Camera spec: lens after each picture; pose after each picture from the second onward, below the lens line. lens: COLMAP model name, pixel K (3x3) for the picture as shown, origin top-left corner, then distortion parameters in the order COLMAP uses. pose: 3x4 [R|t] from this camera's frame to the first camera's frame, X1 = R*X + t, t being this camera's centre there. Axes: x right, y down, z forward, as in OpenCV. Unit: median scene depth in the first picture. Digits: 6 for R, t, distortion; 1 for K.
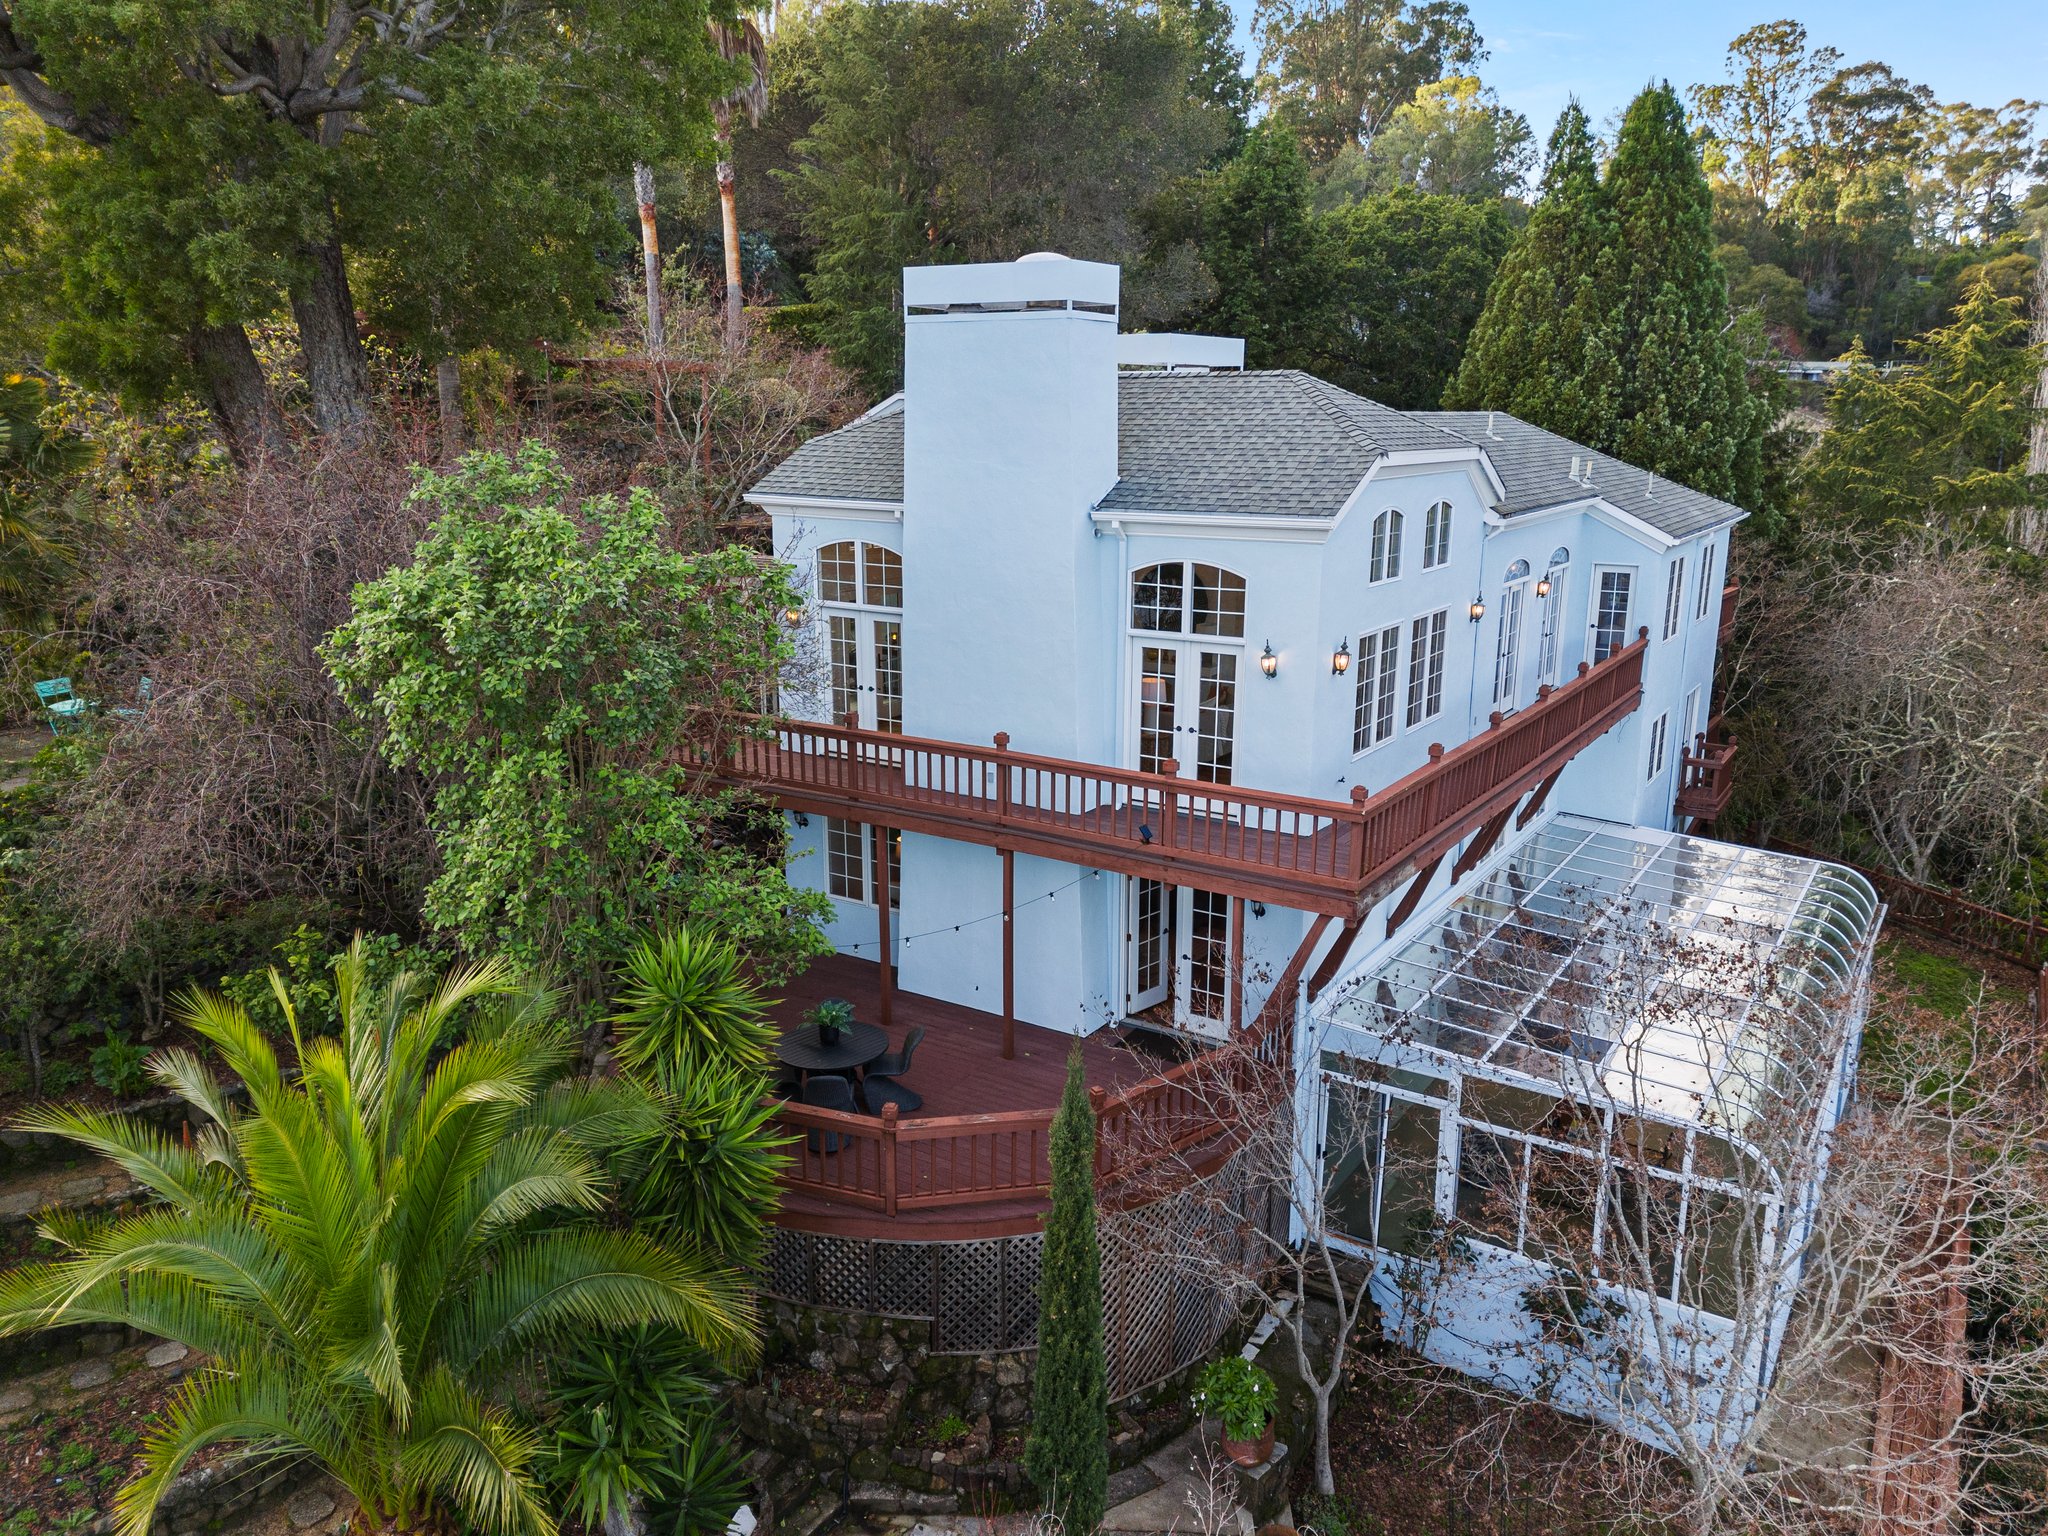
lens RADIAL K [[1486.8, 0, 1024.0], [0, 1486.8, 768.0], [0, 0, 1]] dist [0.084303, -0.092339]
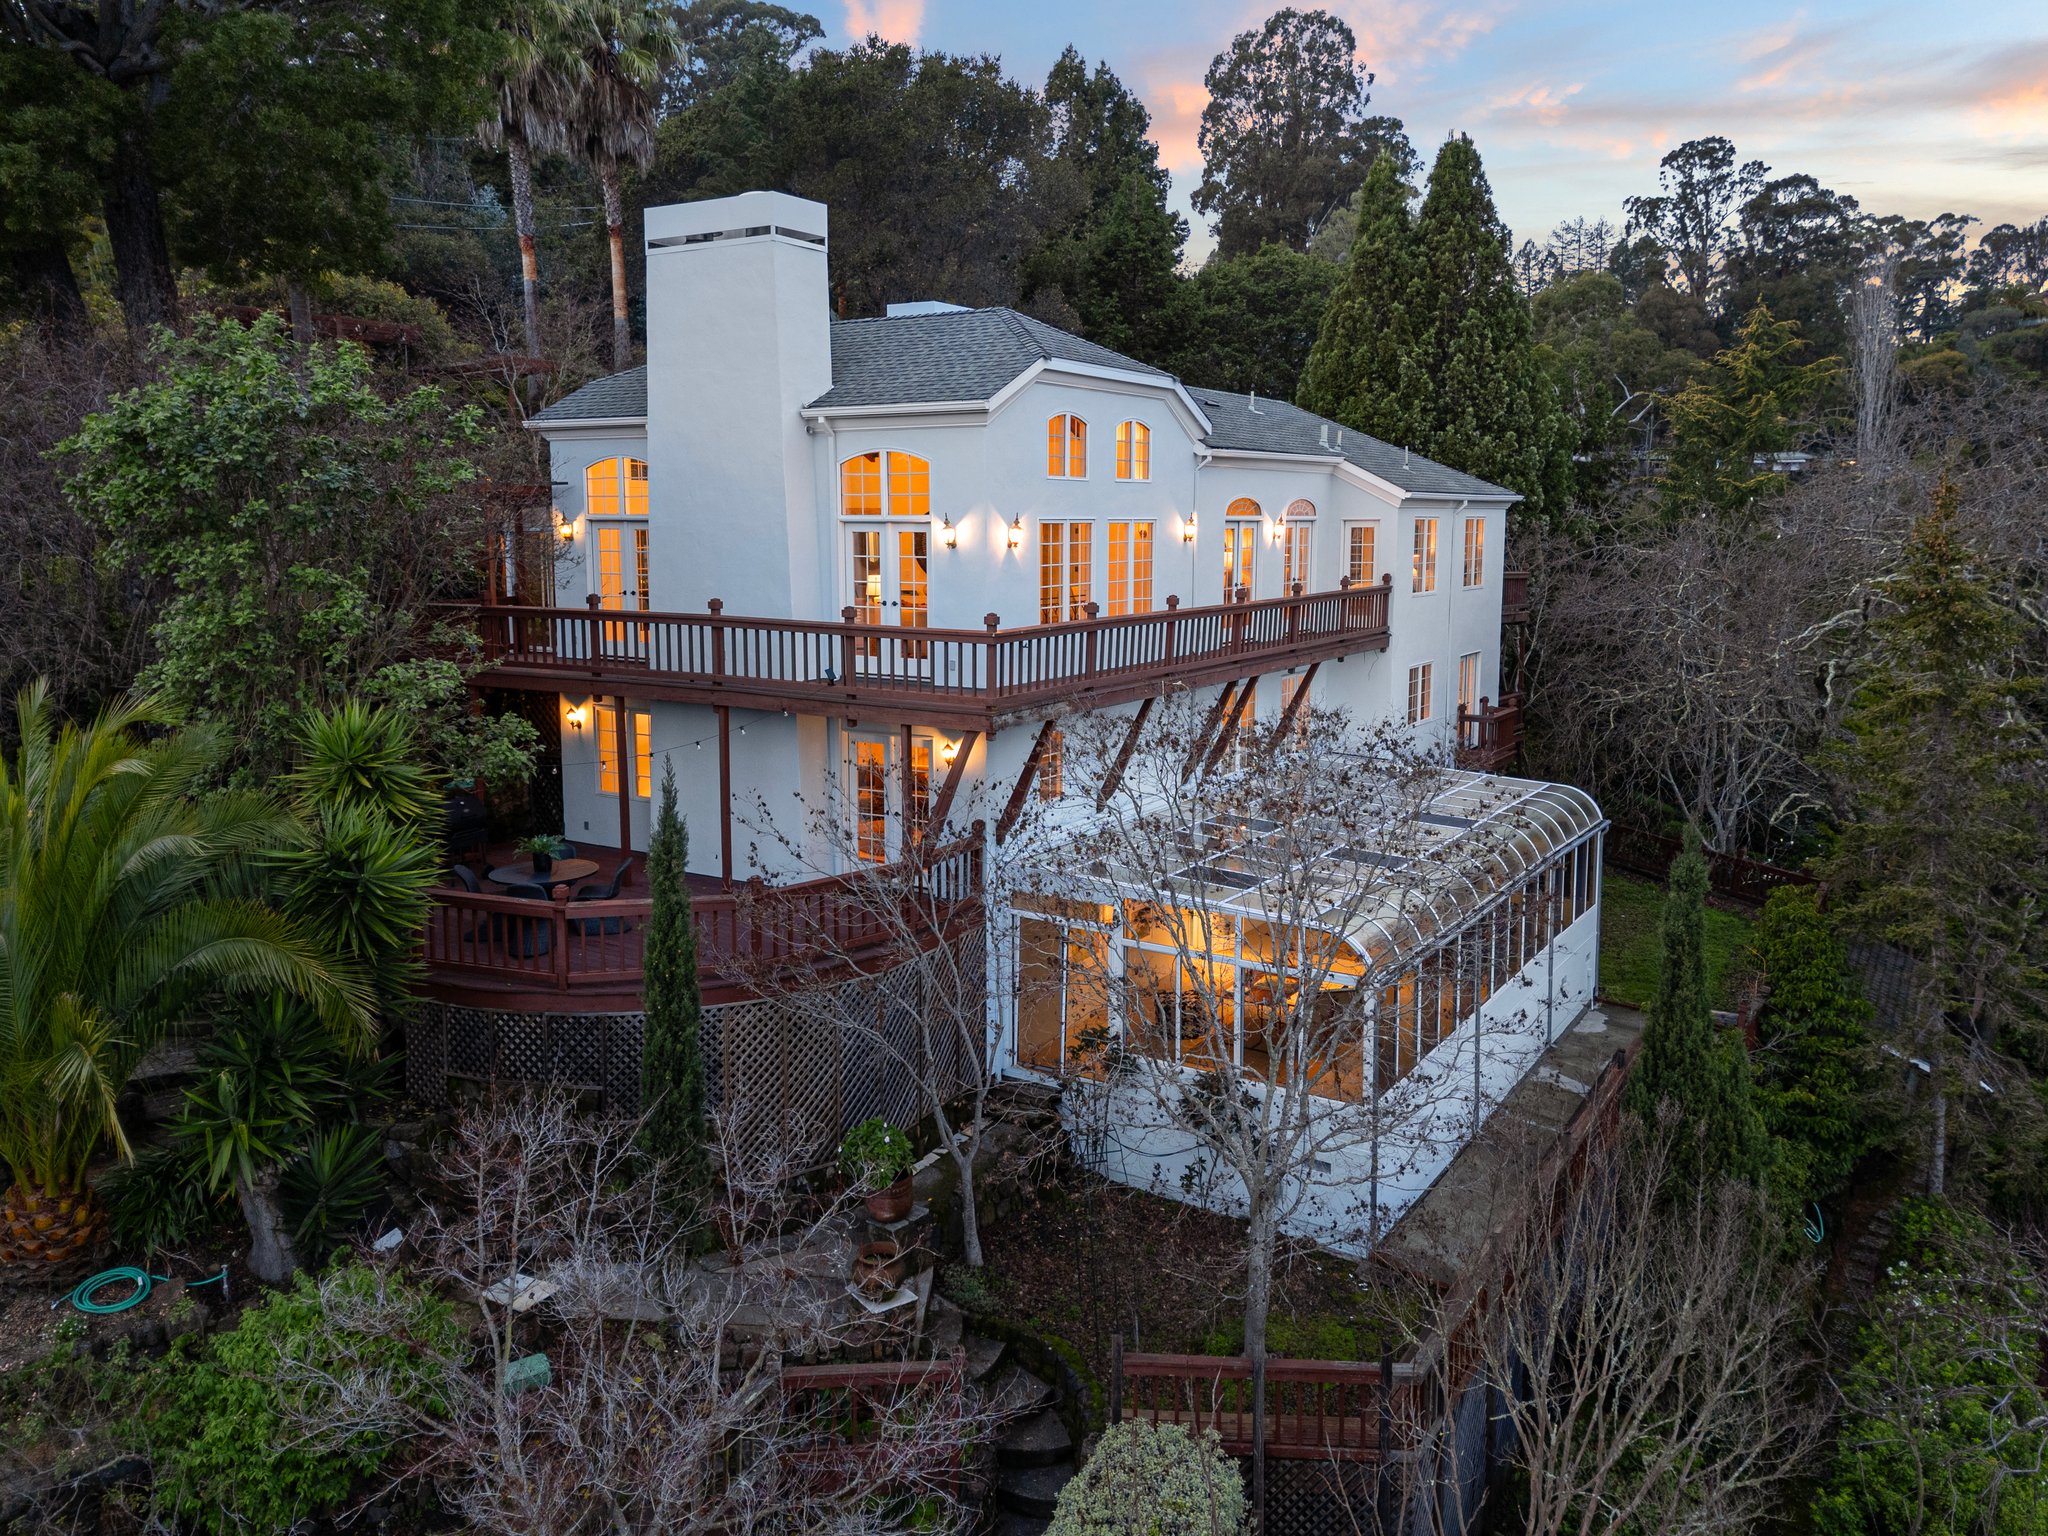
lens RADIAL K [[1519.1, 0, 1033.7], [0, 1519.1, 692.0], [0, 0, 1]] dist [0.082277, -0.109725]
pose [[0.999921, -0.005050, 0.011518, 0.138987], [0.006405, 0.992663, -0.120747, 0.122516], [-0.010824, 0.120812, 0.992616, -0.088498]]
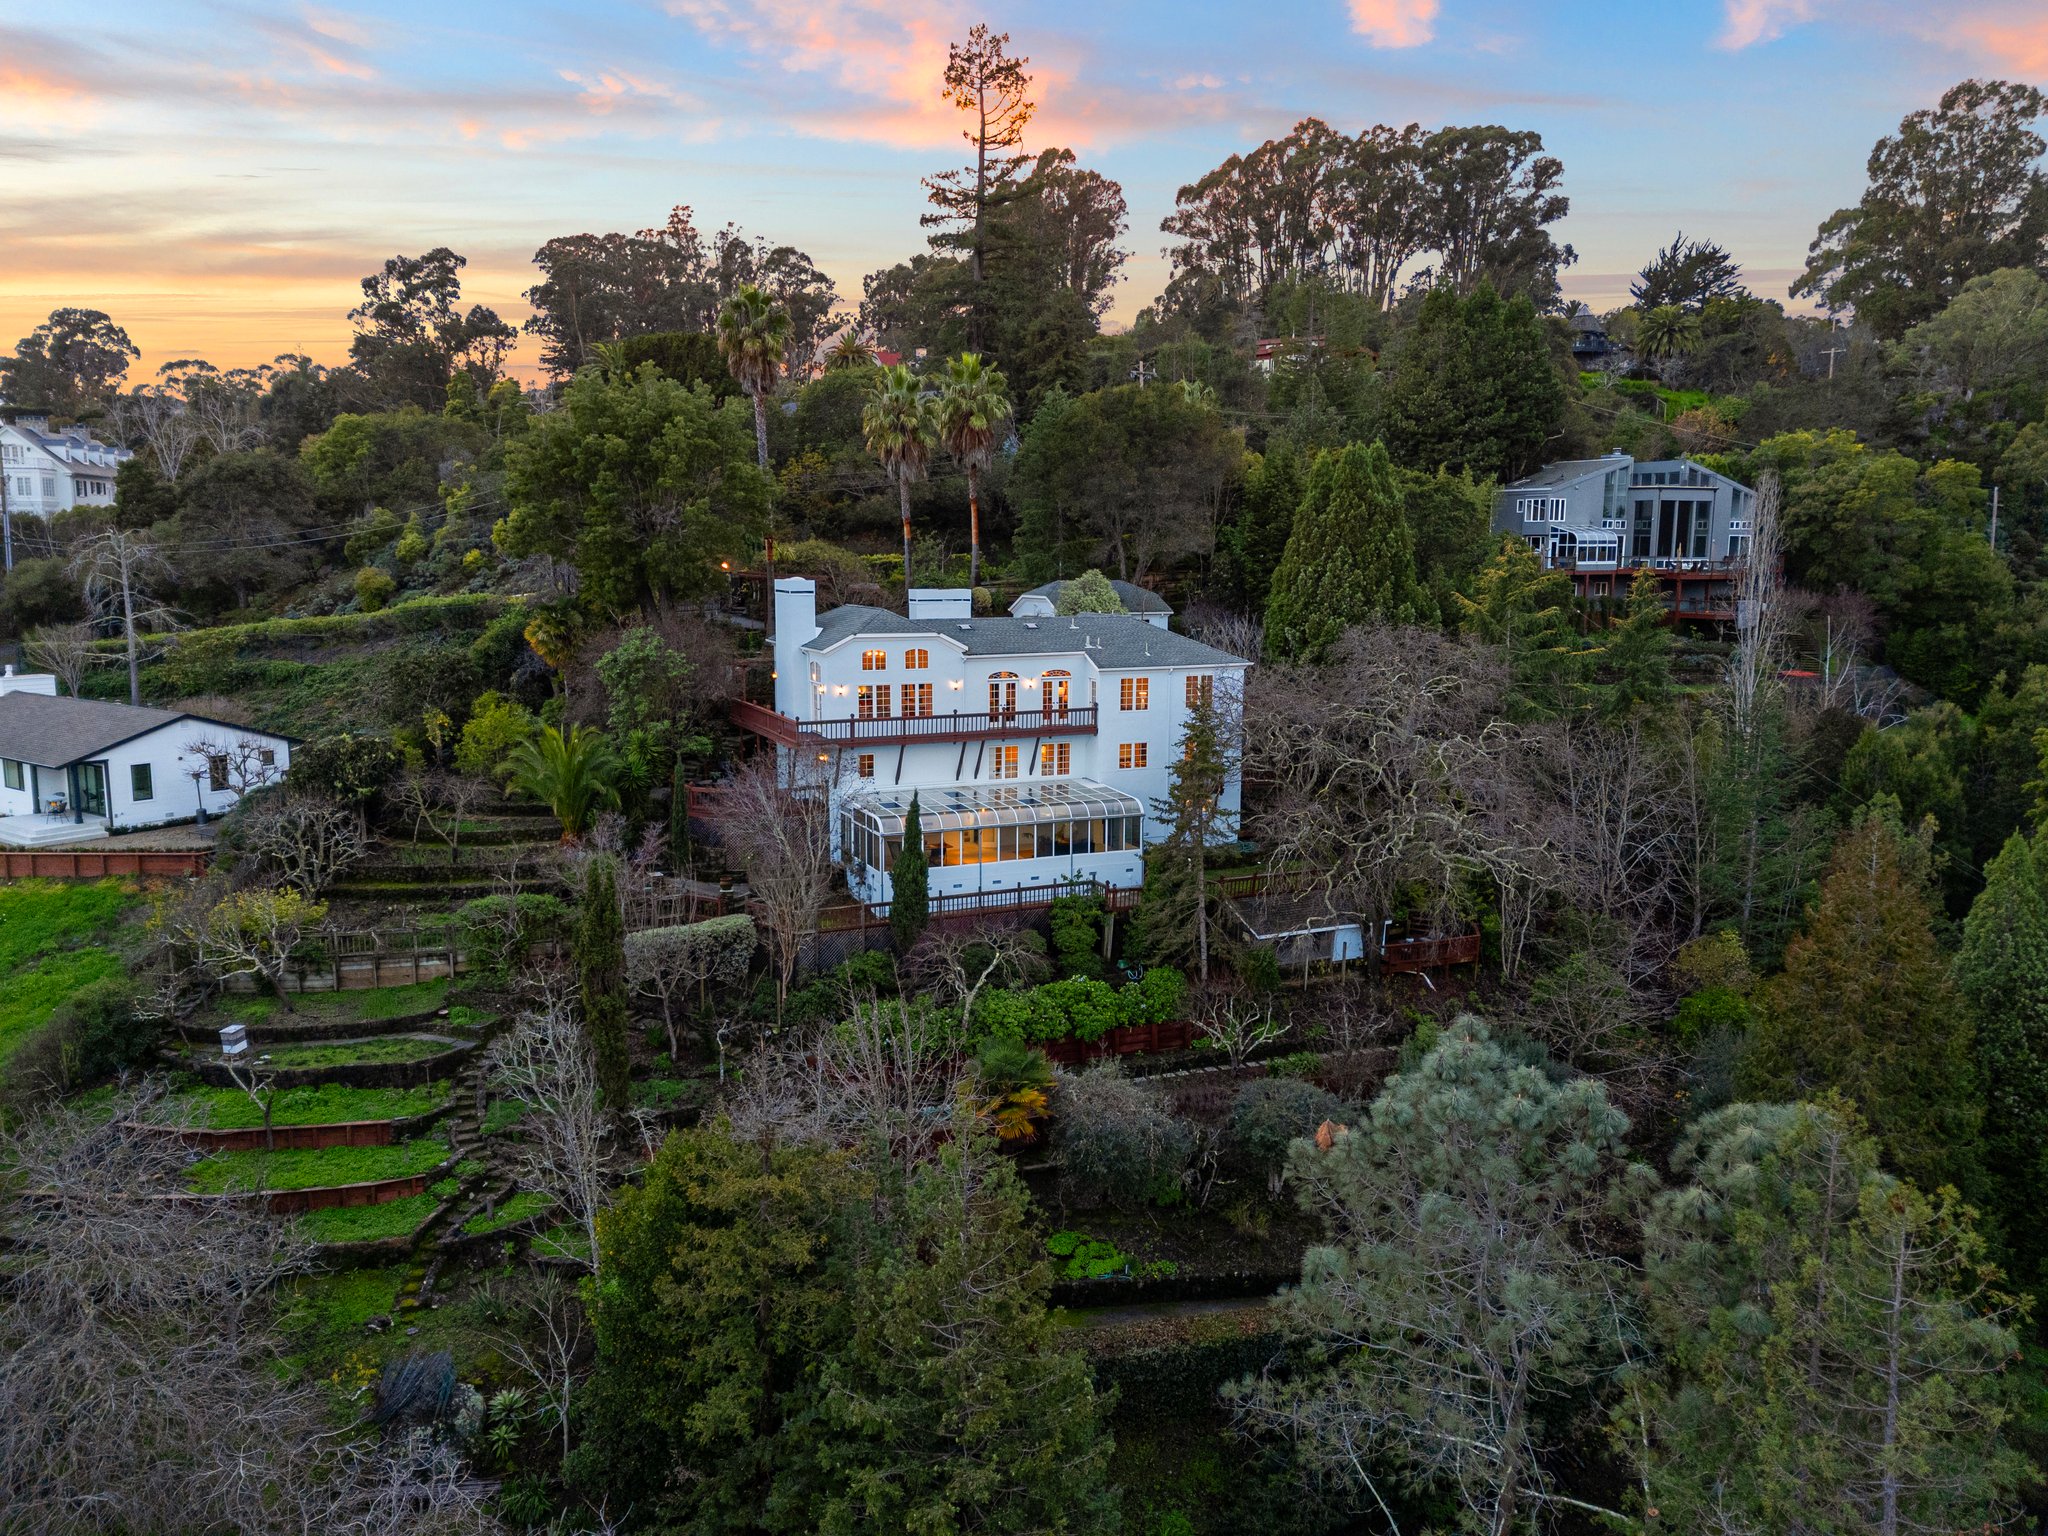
lens RADIAL K [[1486.8, 0, 1024.0], [0, 1486.8, 768.0], [0, 0, 1]] dist [0.084303, -0.092339]
pose [[0.842459, 0.076348, -0.533324, 1.629007], [-0.124366, 0.990732, -0.054624, 0.164805], [0.524211, 0.112346, 0.844145, -1.147445]]
